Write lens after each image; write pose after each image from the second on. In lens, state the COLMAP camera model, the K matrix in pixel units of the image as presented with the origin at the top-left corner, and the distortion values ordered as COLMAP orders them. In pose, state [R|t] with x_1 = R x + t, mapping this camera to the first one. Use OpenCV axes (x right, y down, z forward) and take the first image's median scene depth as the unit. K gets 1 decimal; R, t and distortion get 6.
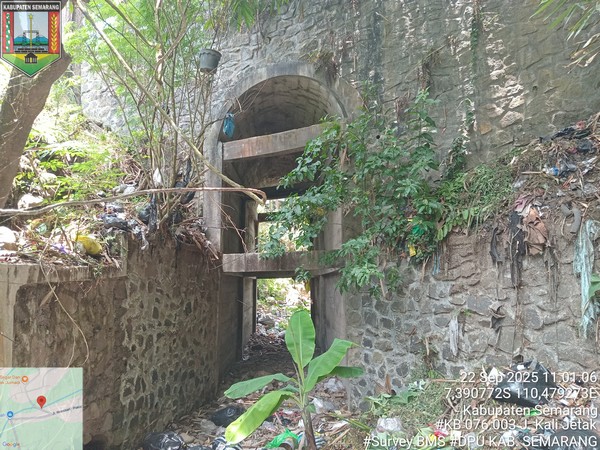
lens RADIAL K [[436.1, 0, 300.0], [0, 436.1, 225.0], [0, 0, 1]] dist [0.004807, -0.051486]
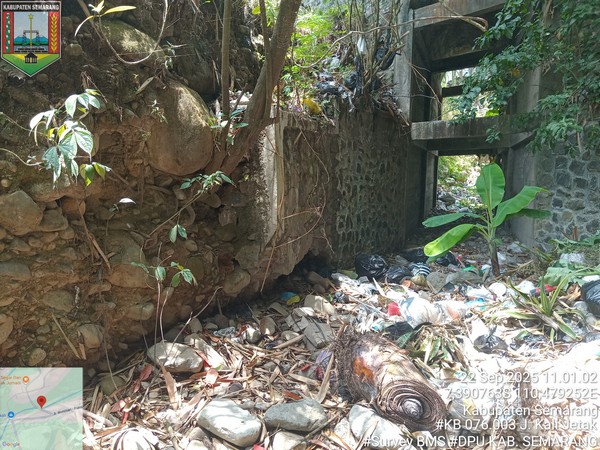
lens RADIAL K [[436.1, 0, 300.0], [0, 436.1, 225.0], [0, 0, 1]] dist [0.004807, -0.051486]
pose [[0.924430, 0.058977, -0.376765, -0.017421], [0.038995, 0.968171, 0.247231, 0.045346], [0.379354, -0.243240, 0.892706, -0.153543]]
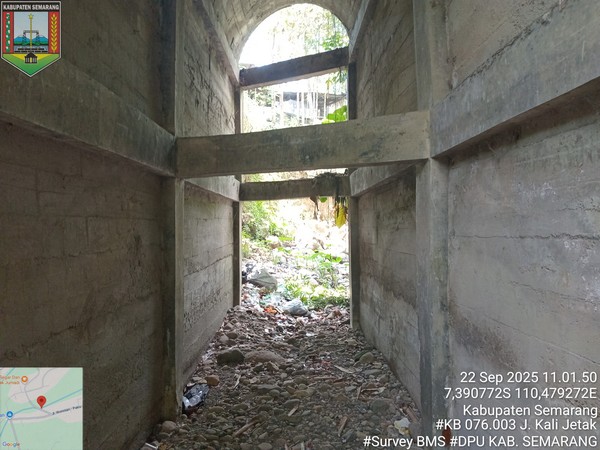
lens RADIAL K [[436.1, 0, 300.0], [0, 436.1, 225.0], [0, 0, 1]] dist [0.004807, -0.051486]
pose [[0.999869, -0.004722, -0.015465, -0.057195], [0.006786, 0.990651, 0.136253, 0.221291], [0.014677, -0.136340, 0.990553, 1.318070]]
